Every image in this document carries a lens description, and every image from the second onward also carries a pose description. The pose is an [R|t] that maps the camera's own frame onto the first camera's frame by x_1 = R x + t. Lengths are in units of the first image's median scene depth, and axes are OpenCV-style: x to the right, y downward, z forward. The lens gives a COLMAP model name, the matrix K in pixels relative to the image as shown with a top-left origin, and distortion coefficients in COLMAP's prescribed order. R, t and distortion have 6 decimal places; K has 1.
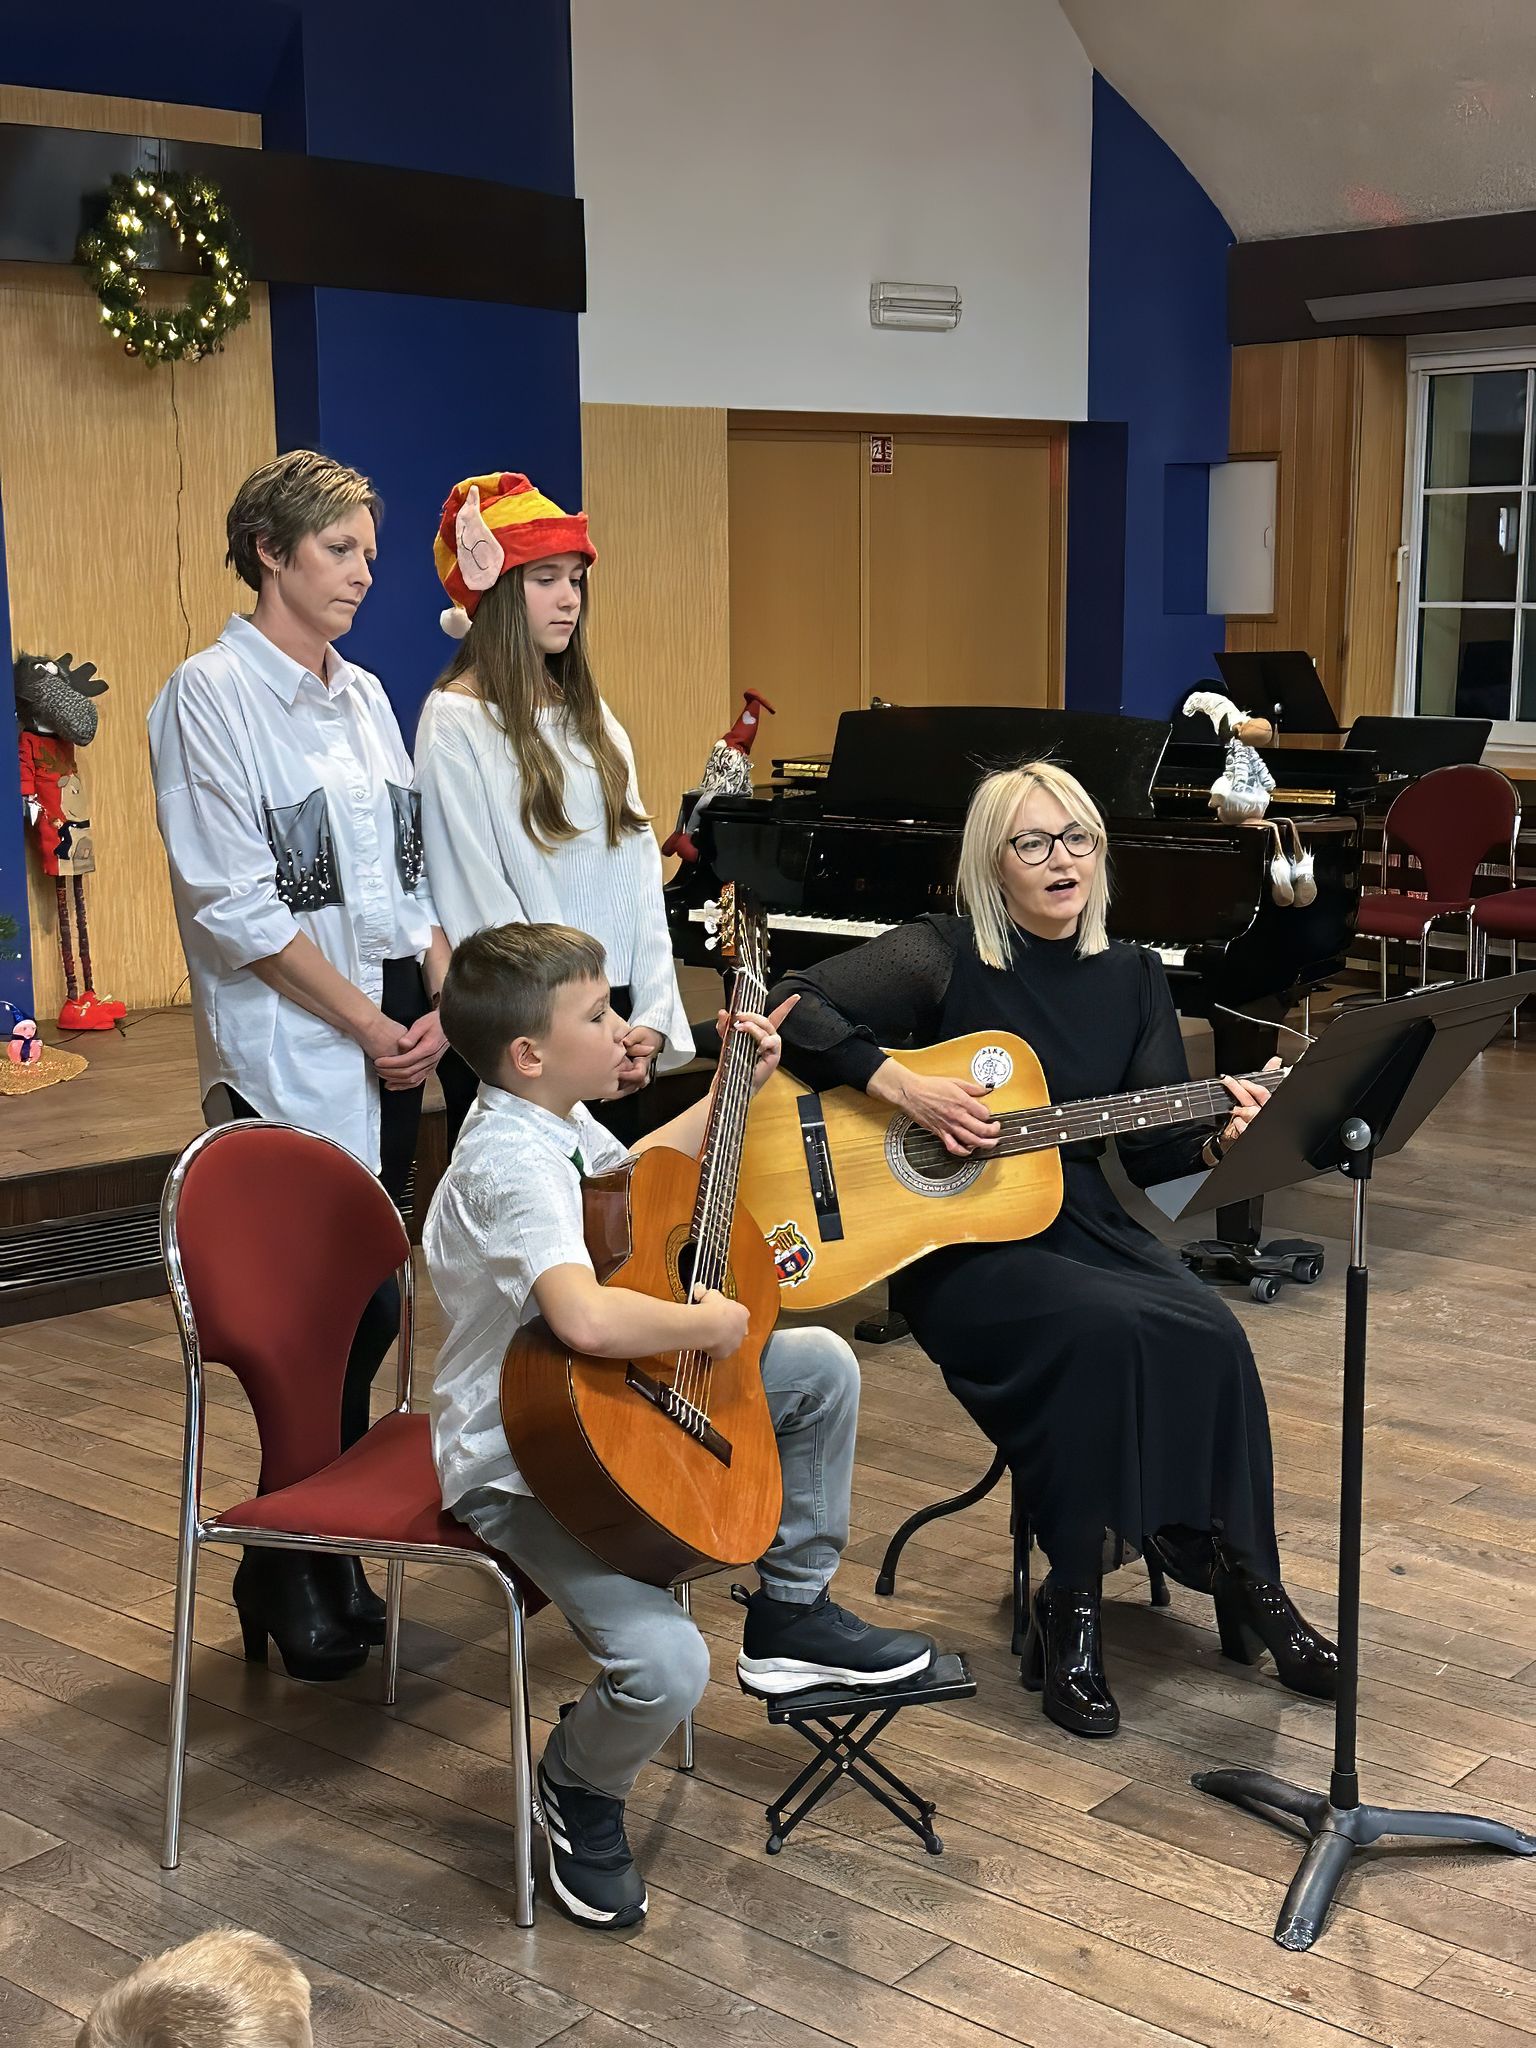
lens RADIAL K [[2662.1, 0, 777.8], [0, 2662.1, 1026.6], [0, 0, 1]] dist [0.215291, -0.535920]
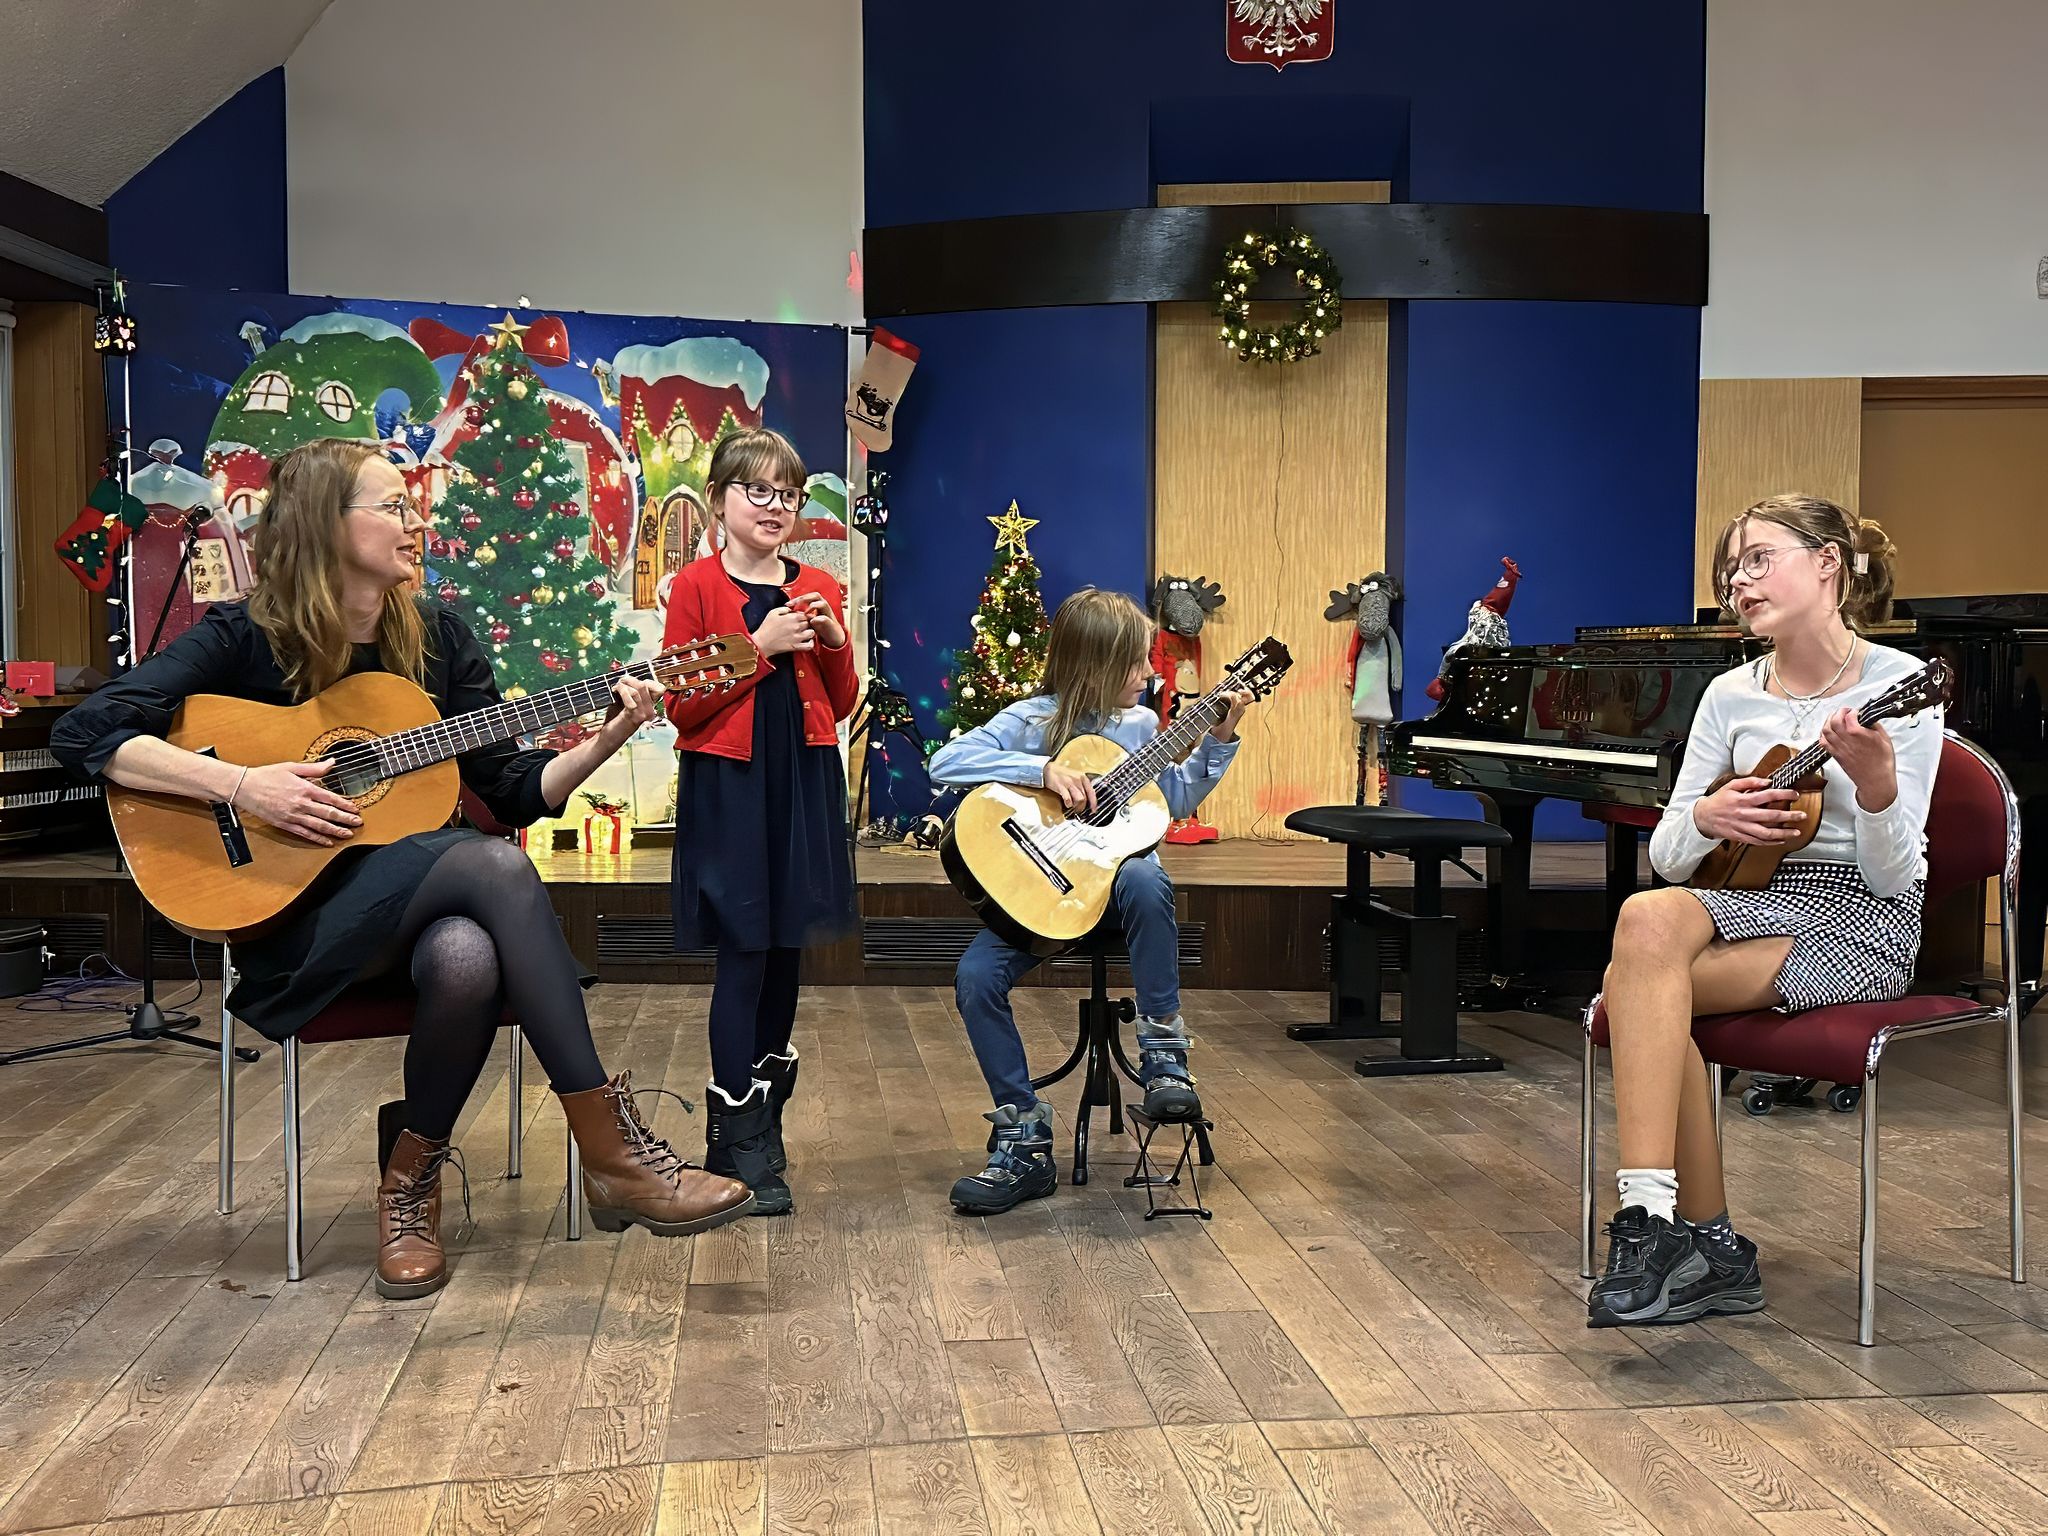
lens RADIAL K [[2015.9, 0, 1024.0], [0, 2015.9, 768.0], [0, 0, 1]] dist [0.219522, -0.524687]
pose [[0.730931, 0.038242, -0.681379, 0.397215], [-0.125219, 0.988993, -0.078818, 0.055679], [0.670866, 0.142932, 0.727674, 0.191956]]
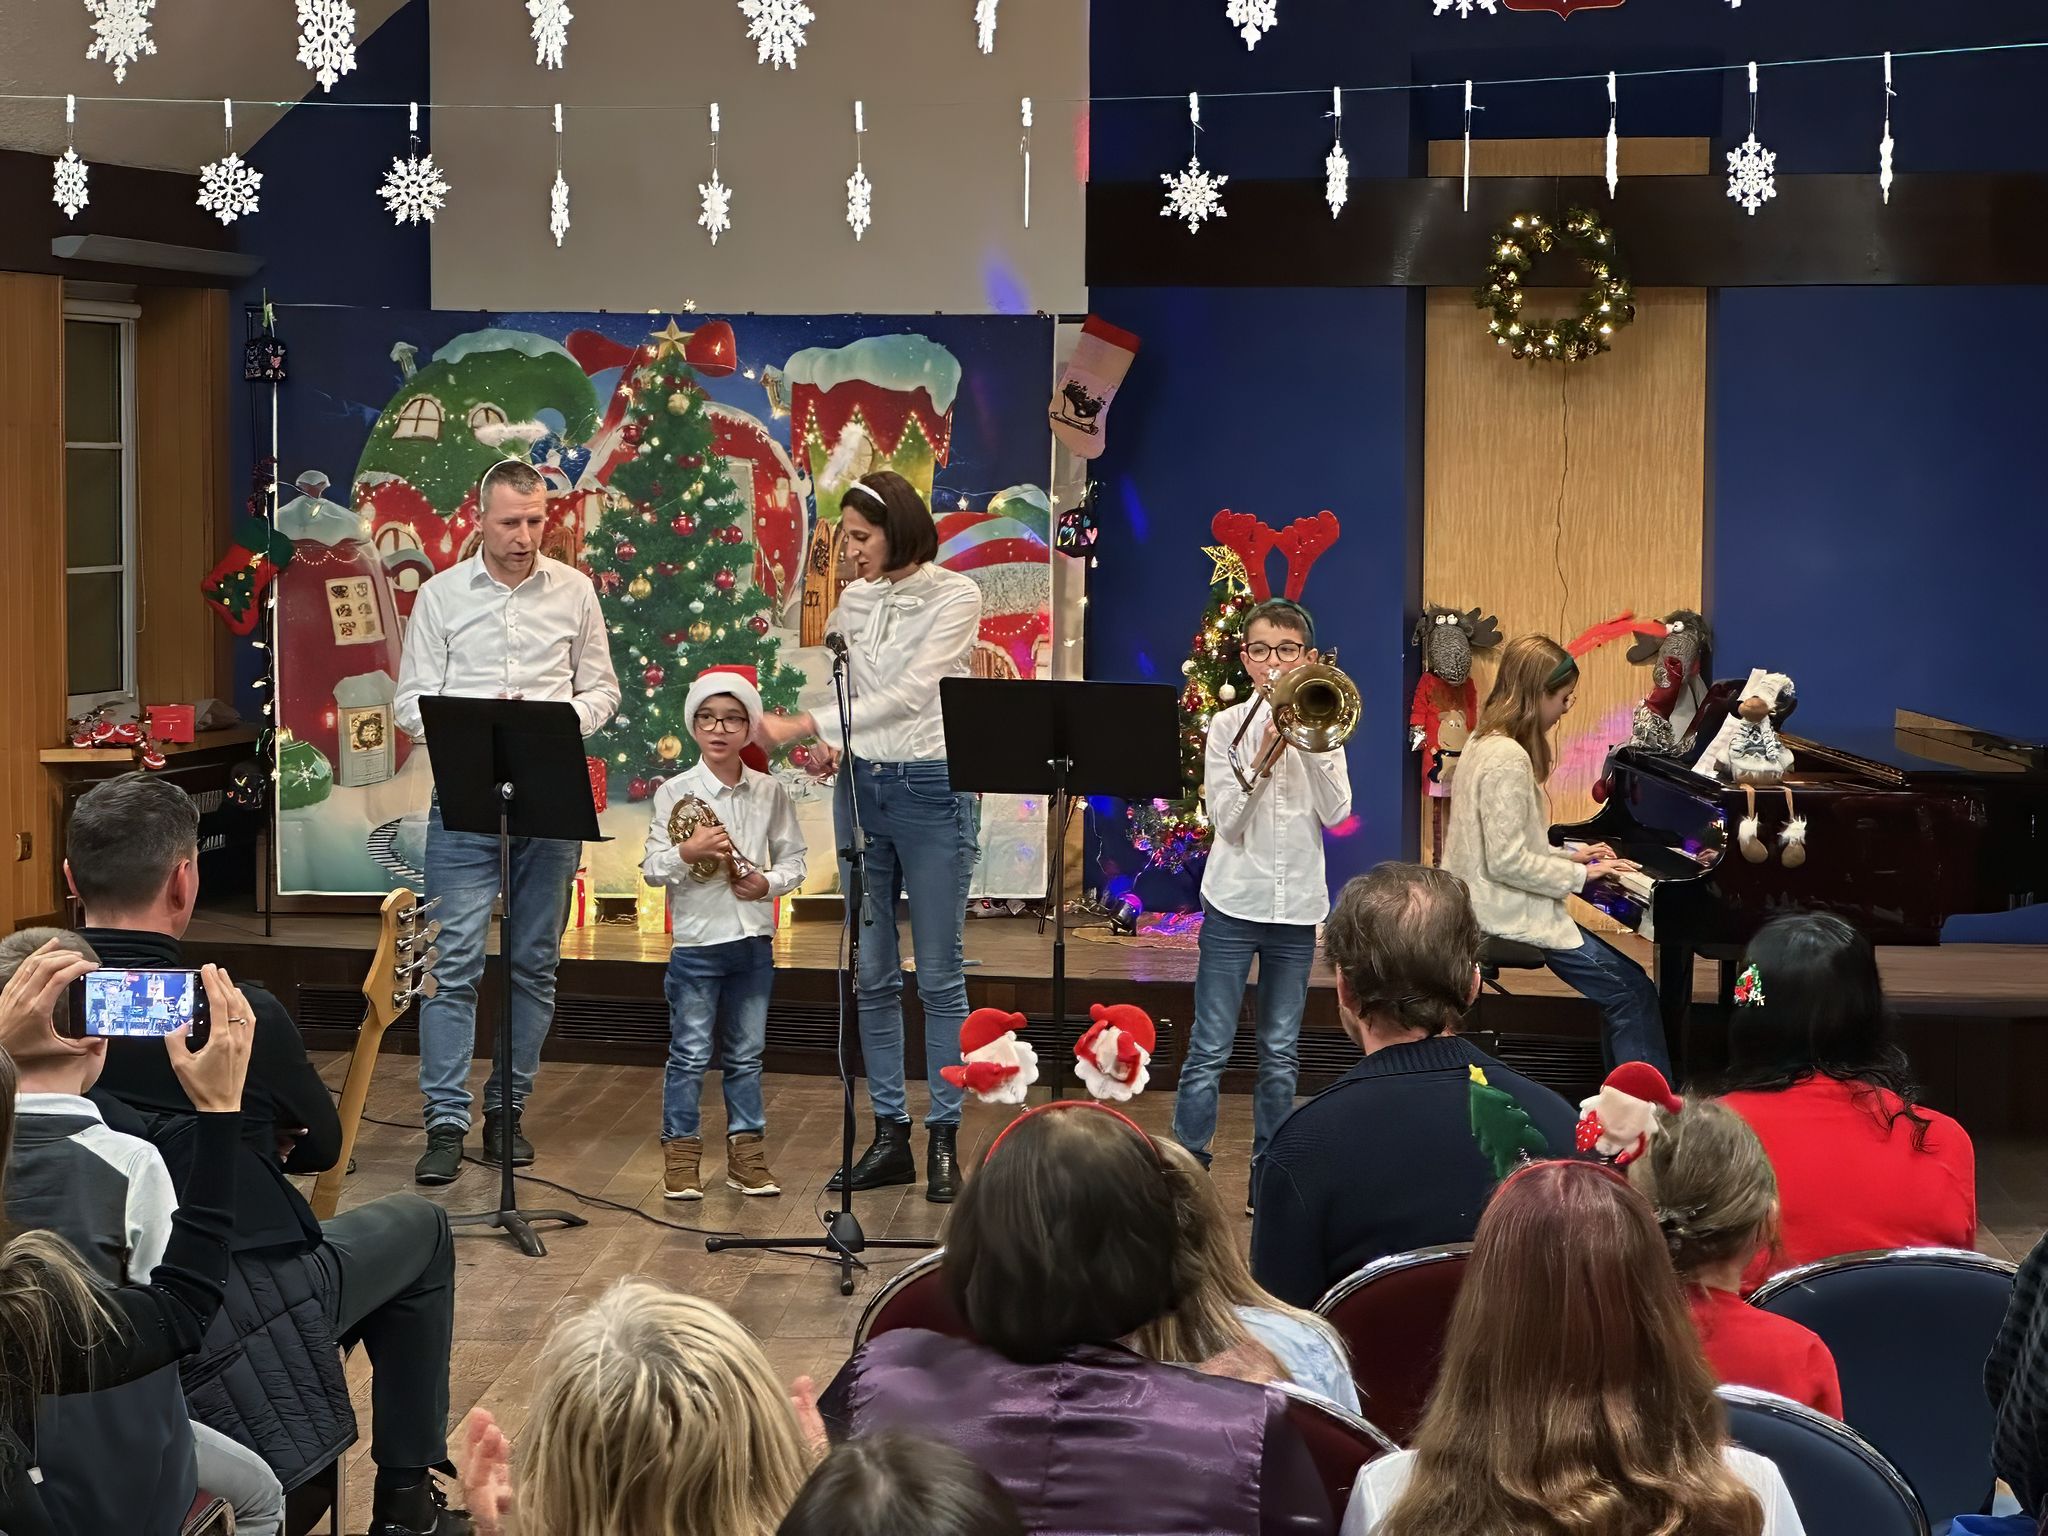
lens RADIAL K [[4582.3, 0, 988.2], [0, 4582.3, 756.9], [0, 0, 1]] dist [-0.450076, 10.440365]
pose [[0.587917, 0.069989, -0.805888, 1.215362], [-0.154265, 0.987667, -0.026765, 0.009435], [0.794076, 0.140056, 0.591463, -0.317050]]
